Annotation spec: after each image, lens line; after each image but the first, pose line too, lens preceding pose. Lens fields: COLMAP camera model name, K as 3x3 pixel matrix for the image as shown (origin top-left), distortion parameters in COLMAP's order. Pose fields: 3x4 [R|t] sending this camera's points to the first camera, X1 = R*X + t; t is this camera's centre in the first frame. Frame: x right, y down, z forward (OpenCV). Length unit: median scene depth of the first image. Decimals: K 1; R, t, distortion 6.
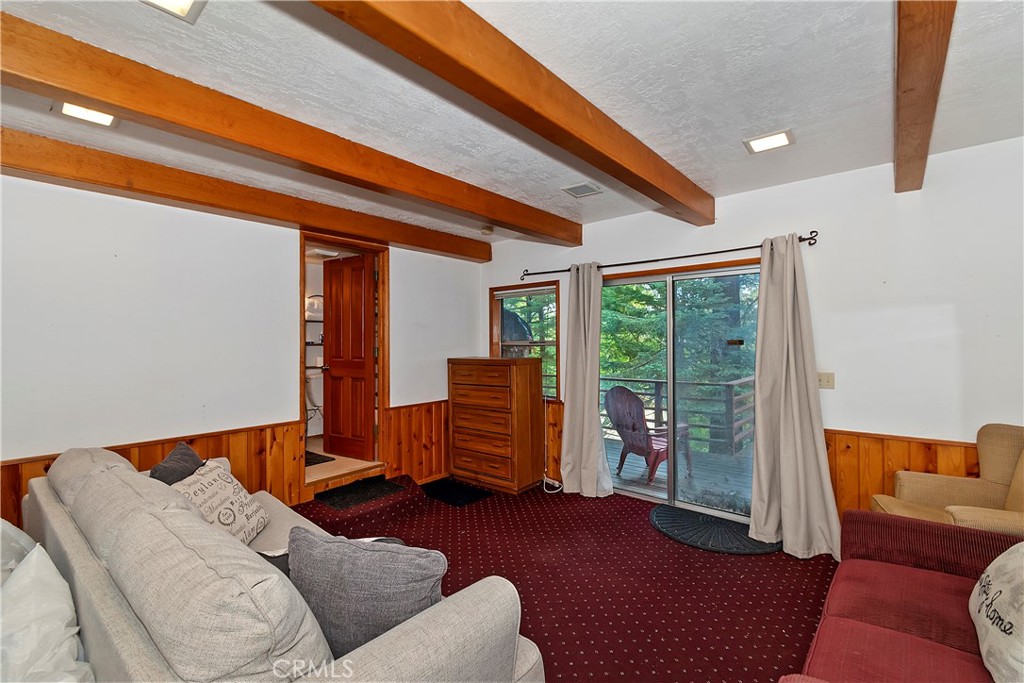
lens RADIAL K [[461.4, 0, 509.3], [0, 461.4, 336.9], [0, 0, 1]] dist [-0.000755, 0.000061]
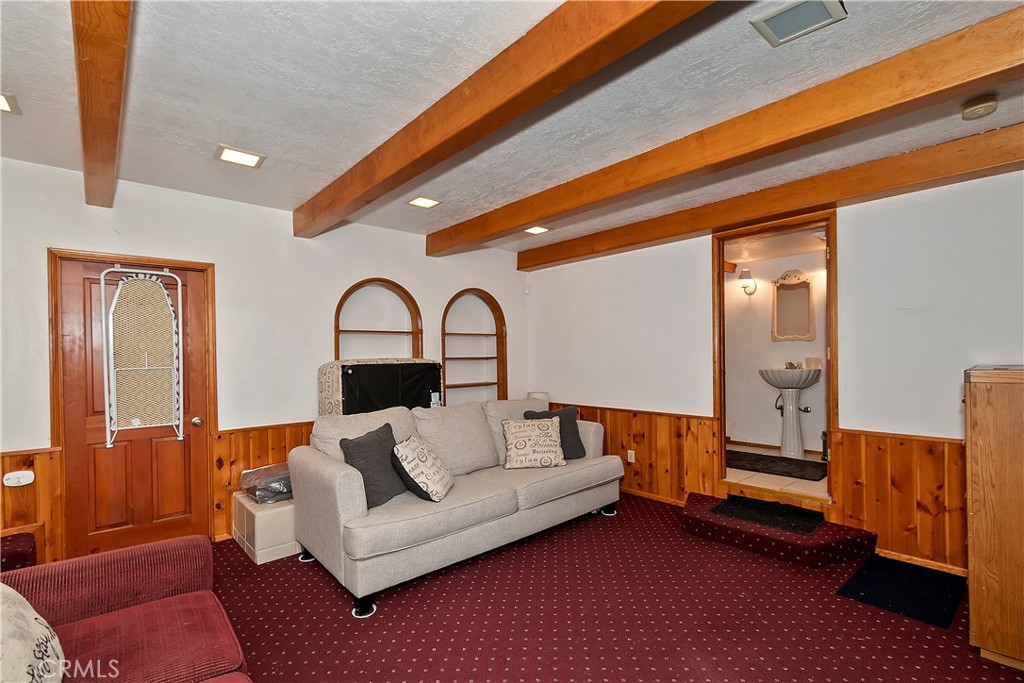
lens RADIAL K [[447.9, 0, 514.3], [0, 447.9, 358.0], [0, 0, 1]] dist [0.000213, 0.000022]
pose [[-0.137288, 0.015107, -0.990416, 0.639719], [0.025416, 0.999608, 0.011724, 0.024488], [0.990205, -0.023563, -0.137618, 0.730670]]
